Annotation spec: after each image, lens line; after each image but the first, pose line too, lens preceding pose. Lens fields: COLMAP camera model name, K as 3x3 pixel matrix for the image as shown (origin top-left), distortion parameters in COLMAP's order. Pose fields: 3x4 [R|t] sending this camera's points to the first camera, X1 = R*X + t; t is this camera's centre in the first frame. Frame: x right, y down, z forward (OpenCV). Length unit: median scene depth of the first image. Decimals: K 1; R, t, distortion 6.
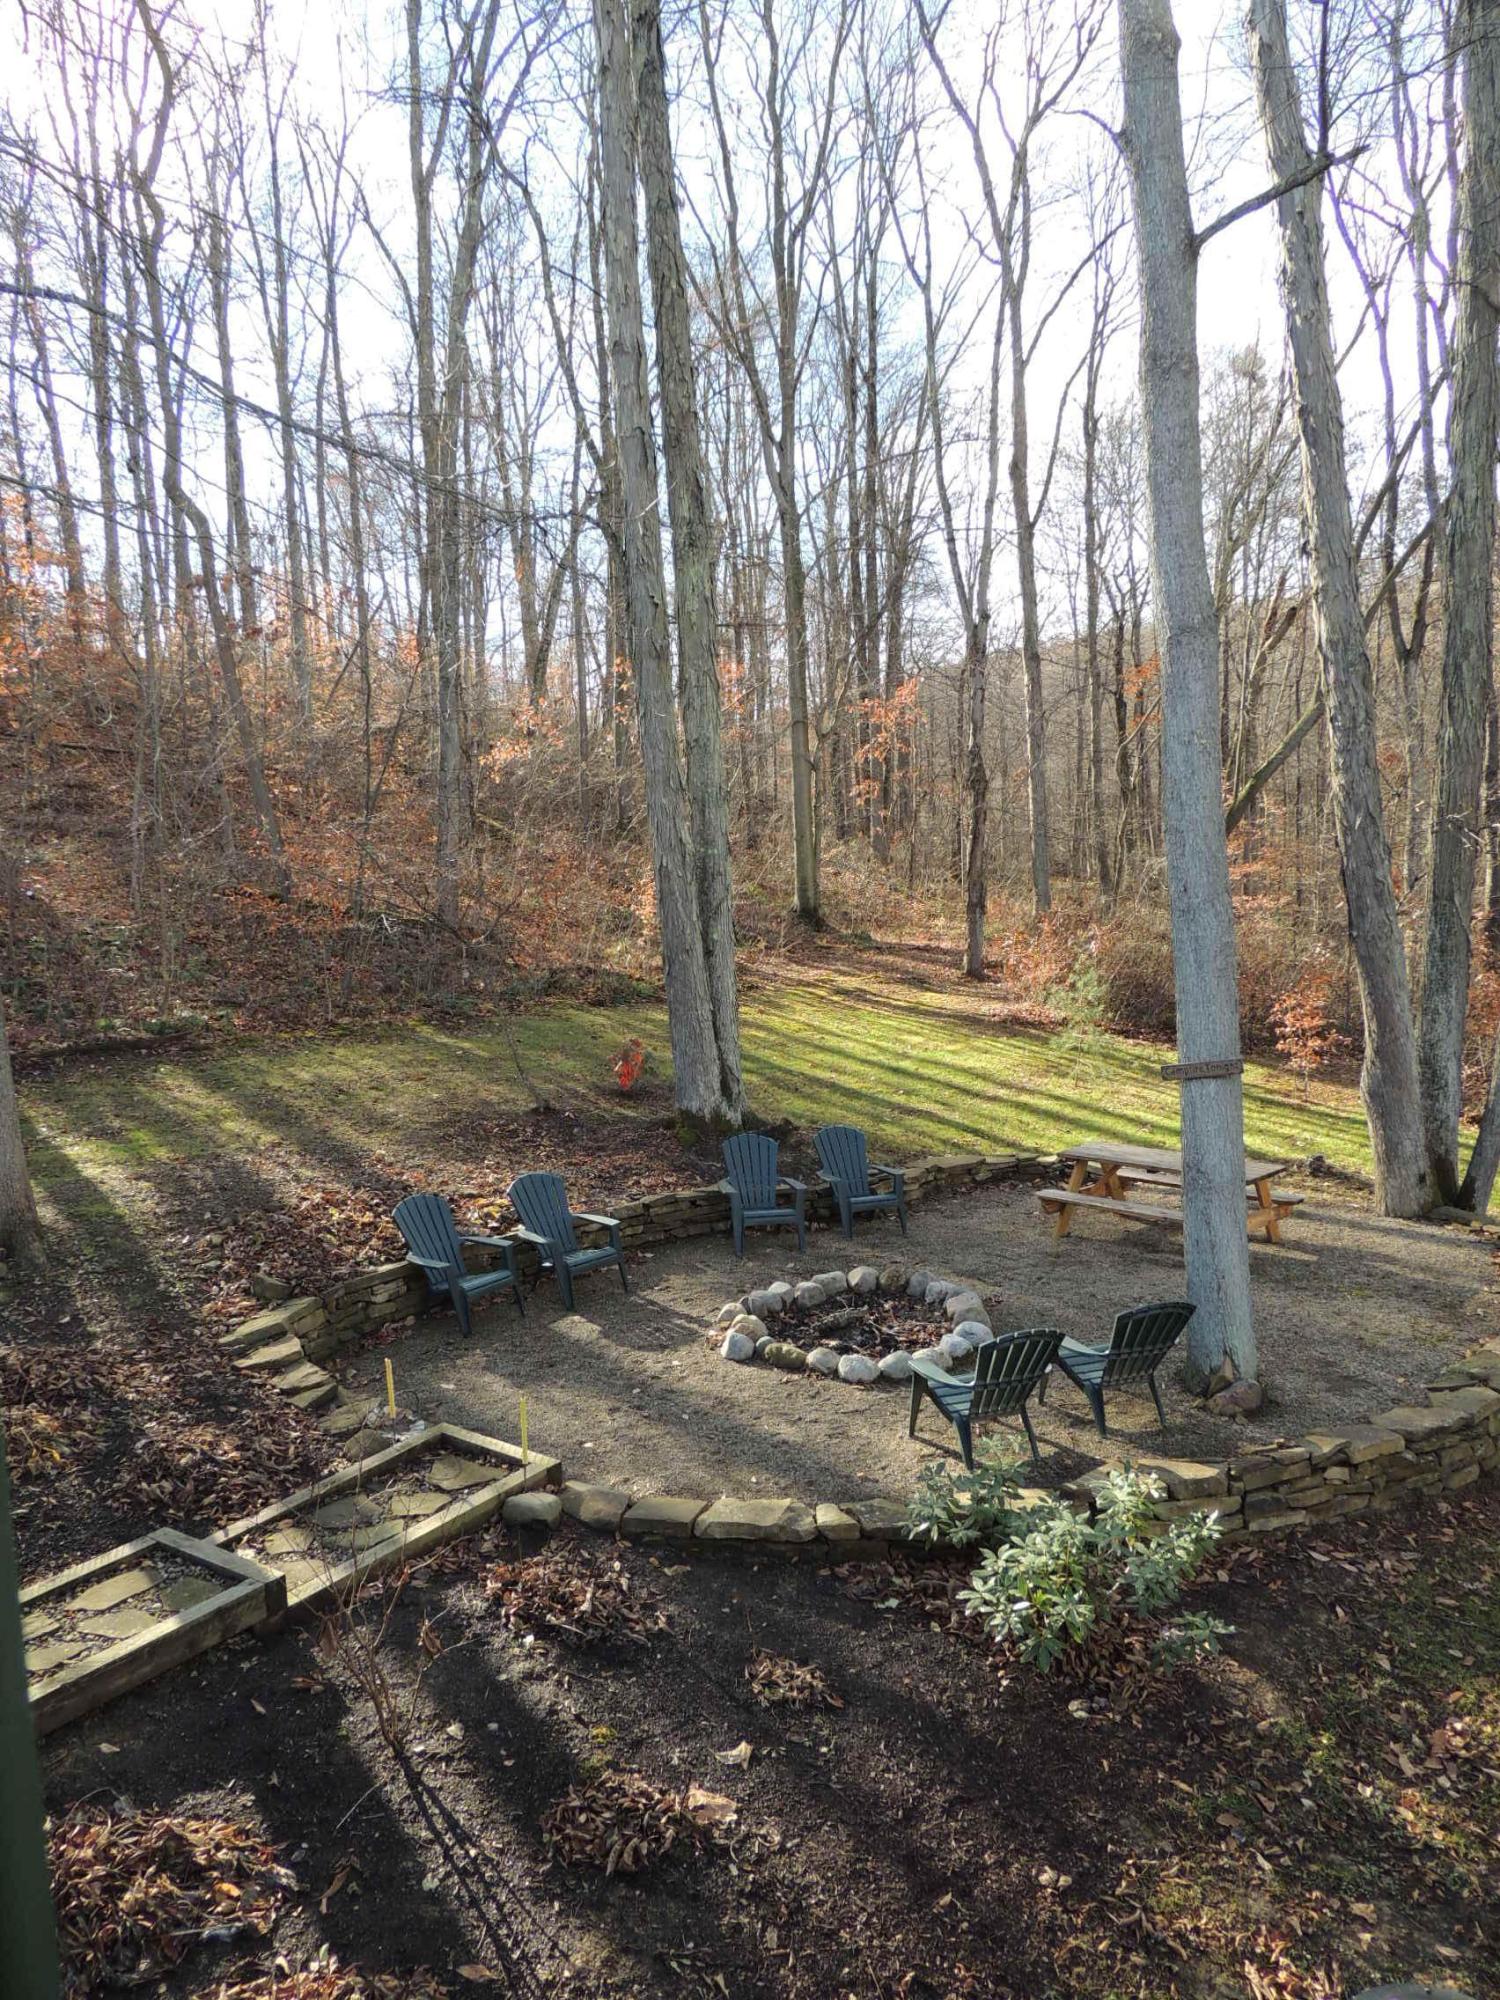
lens RADIAL K [[1420.2, 0, 755.8], [0, 1420.2, 1004.4], [0, 0, 1]] dist [-0.012655, -0.003363]
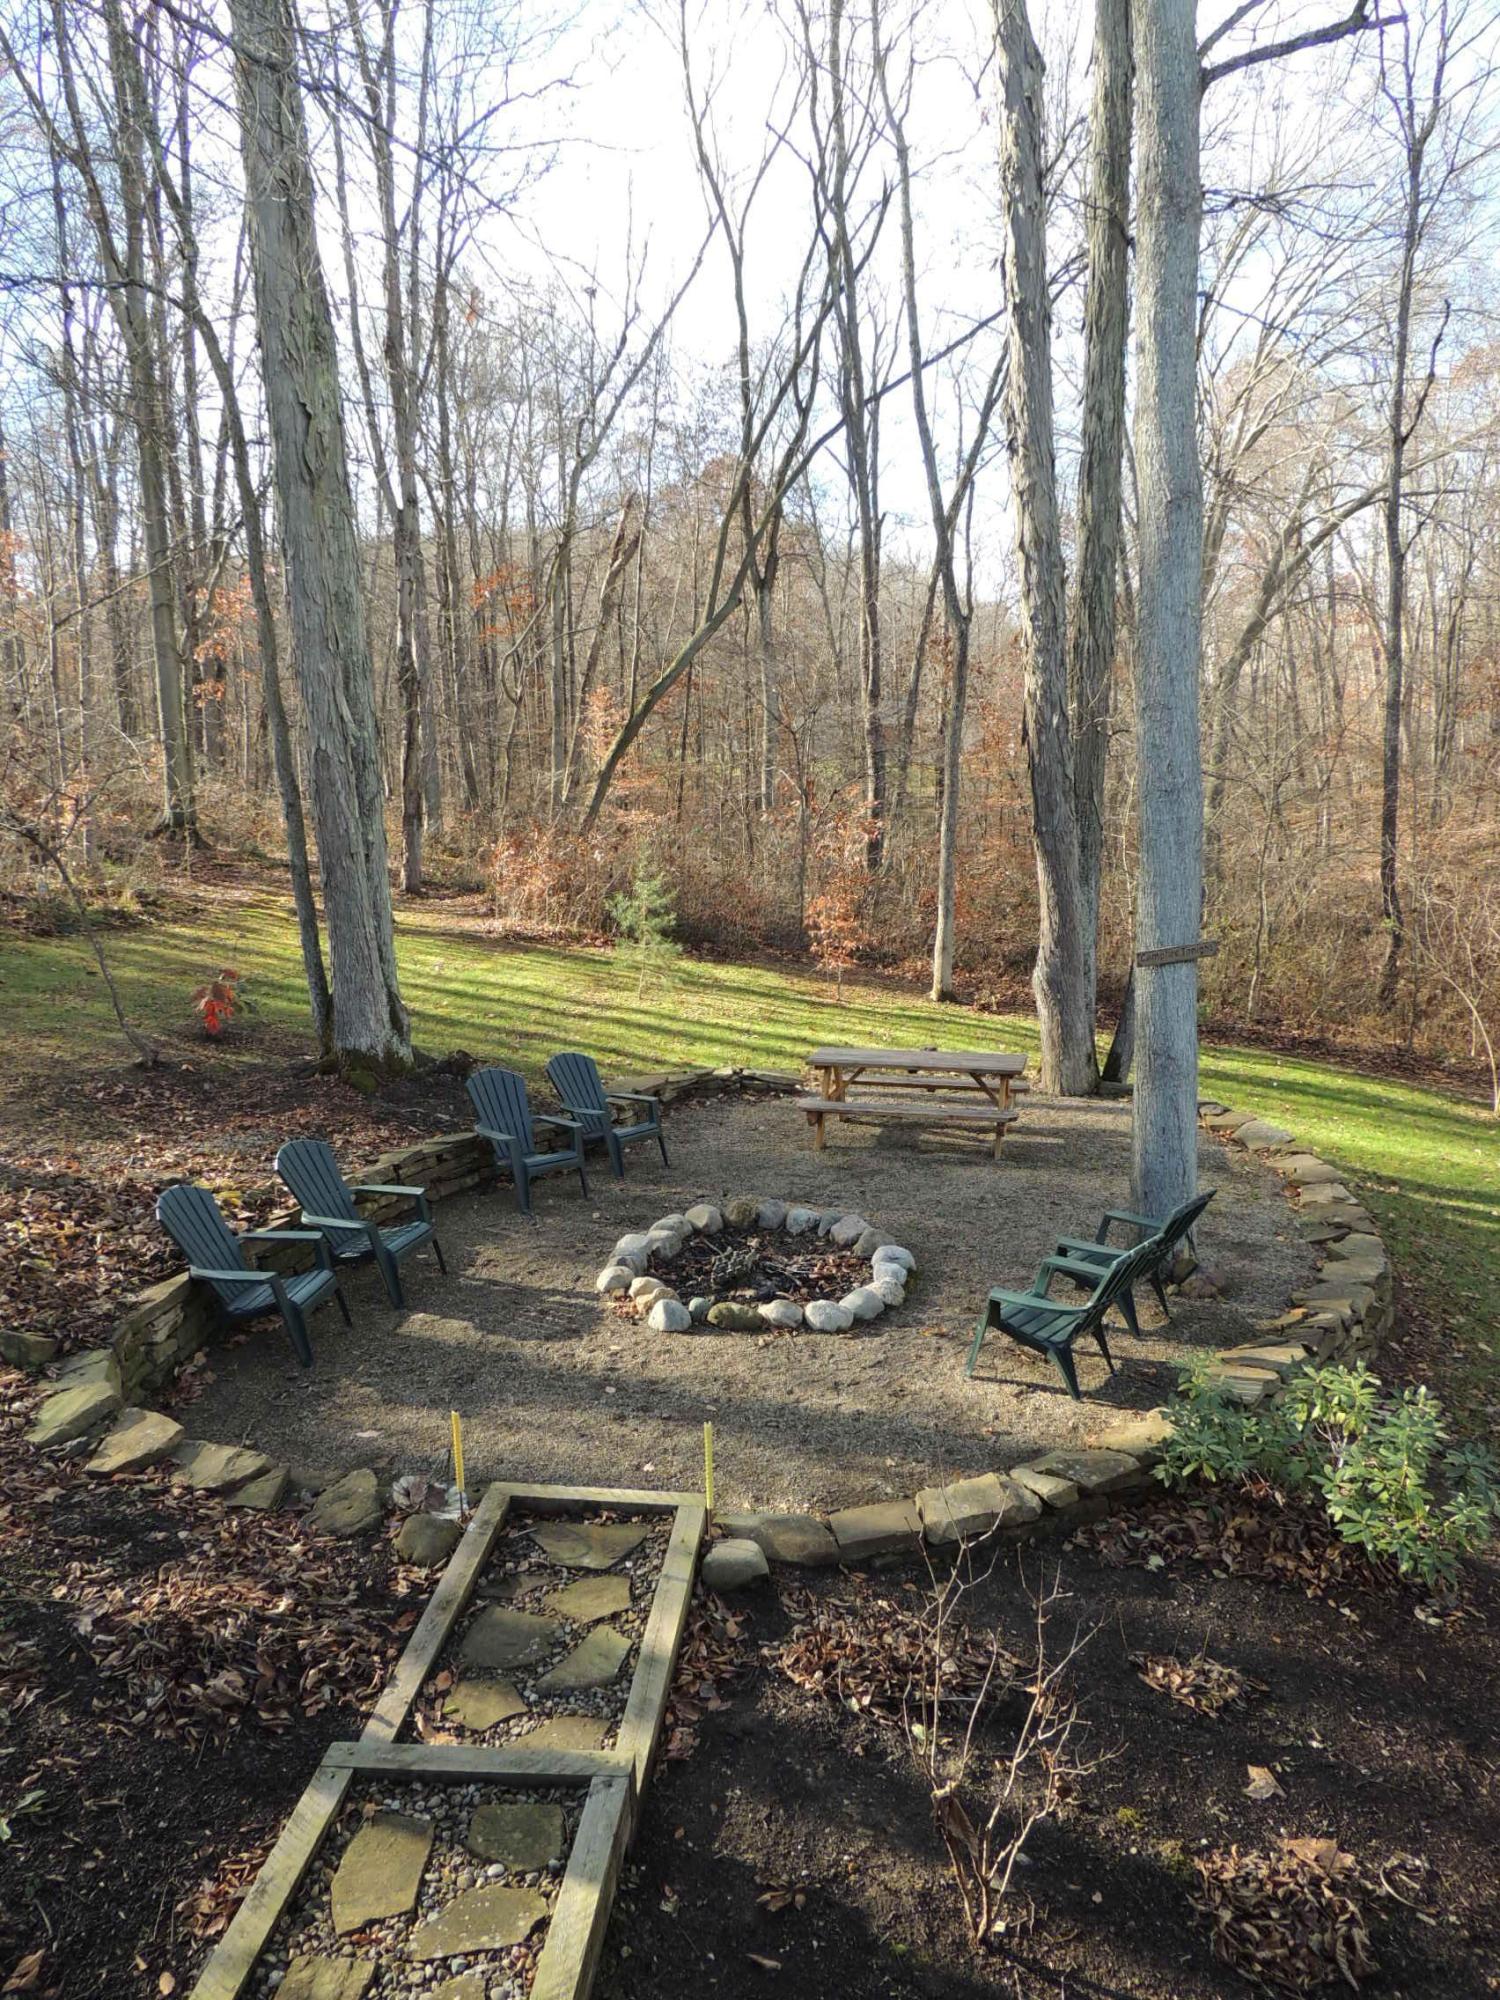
lens RADIAL K [[1420.2, 0, 750.3], [0, 1420.2, 995.5], [0, 0, 1]] dist [-0.012655, -0.003363]
pose [[0.865812, -0.059106, 0.496867, -0.399640], [0.035740, 0.997768, 0.056413, 0.008202], [-0.499092, -0.031085, 0.865991, 0.274714]]
